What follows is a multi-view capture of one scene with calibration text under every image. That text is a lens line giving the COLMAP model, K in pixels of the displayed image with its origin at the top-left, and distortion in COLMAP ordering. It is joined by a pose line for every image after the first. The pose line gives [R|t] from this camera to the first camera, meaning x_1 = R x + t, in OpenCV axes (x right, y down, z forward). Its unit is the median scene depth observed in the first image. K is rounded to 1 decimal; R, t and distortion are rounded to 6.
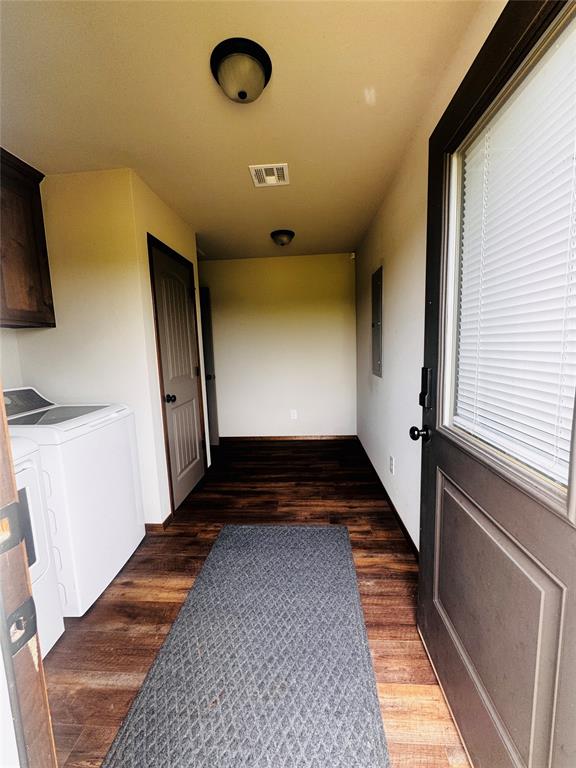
lens RADIAL K [[307.4, 0, 288.0], [0, 307.4, 384.0], [0, 0, 1]] dist [-0.001106, -0.000046]
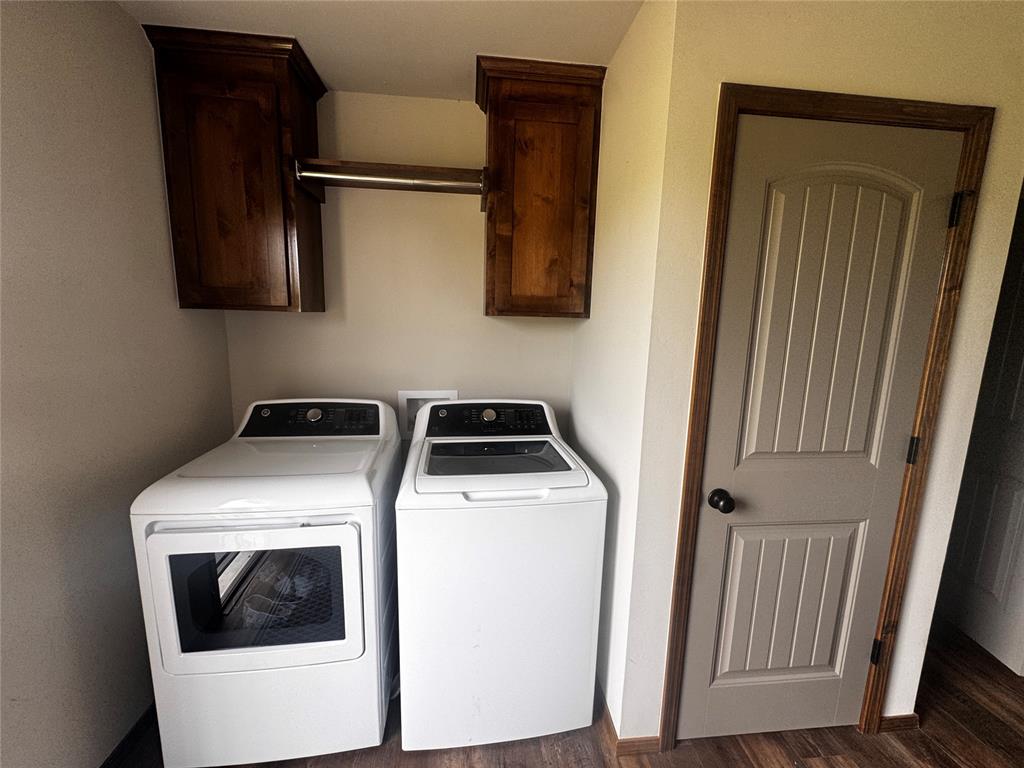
lens RADIAL K [[409.8, 0, 512.0], [0, 409.8, 384.0], [0, 0, 1]] dist [-0.001106, -0.000046]
pose [[0.174047, 0.198064, -0.964613, 0.072267], [-0.153900, 0.972998, 0.172017, -0.188214], [0.972637, 0.118514, 0.199830, 0.745439]]
